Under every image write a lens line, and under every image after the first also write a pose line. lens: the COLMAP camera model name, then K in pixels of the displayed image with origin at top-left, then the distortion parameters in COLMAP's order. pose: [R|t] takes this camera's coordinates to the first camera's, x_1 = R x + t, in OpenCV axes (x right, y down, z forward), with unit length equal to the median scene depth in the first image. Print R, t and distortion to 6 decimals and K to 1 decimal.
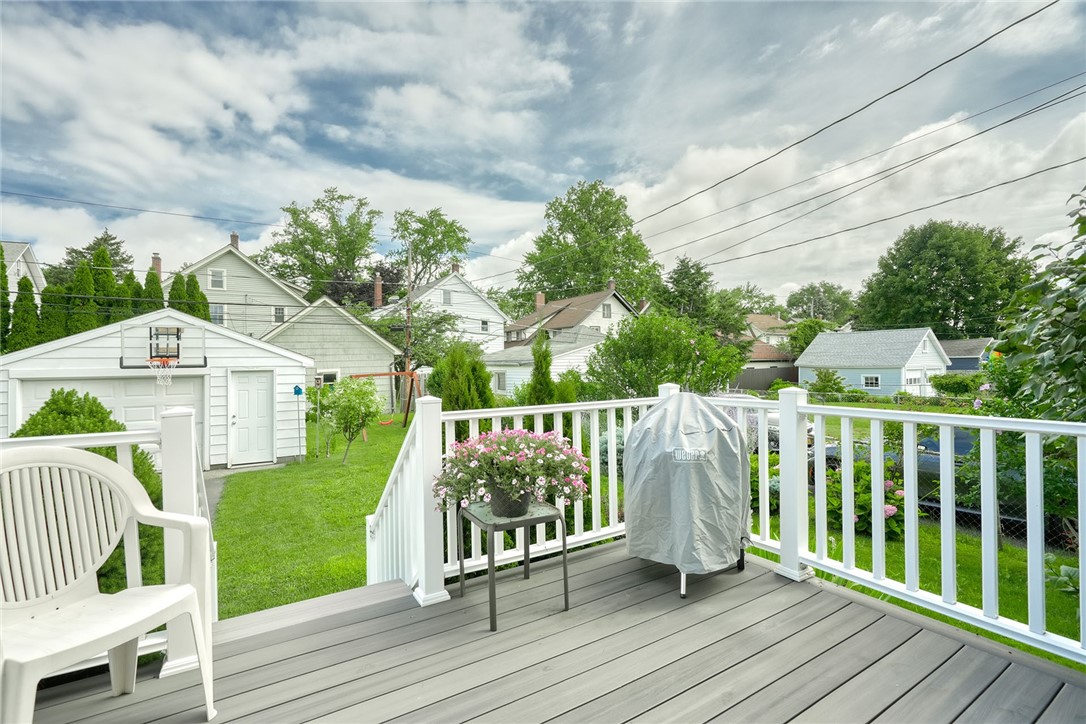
lens RADIAL K [[499.9, 0, 539.0], [0, 499.9, 363.2], [0, 0, 1]] dist [0.001042, 0.000369]
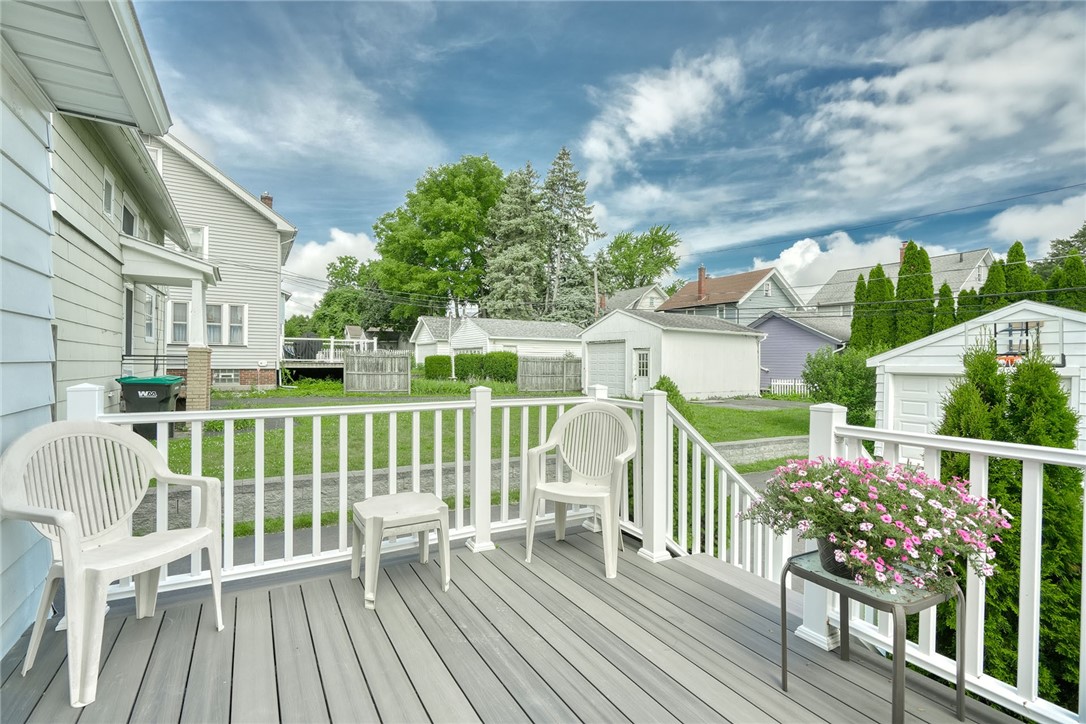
lens RADIAL K [[499.9, 0, 539.0], [0, 499.9, 363.2], [0, 0, 1]] dist [0.001042, 0.000369]
pose [[0.010744, 0.013759, -0.999848, 0.163236], [-0.009104, 0.999865, 0.013662, -0.001700], [0.999901, 0.008956, 0.010867, 0.130539]]
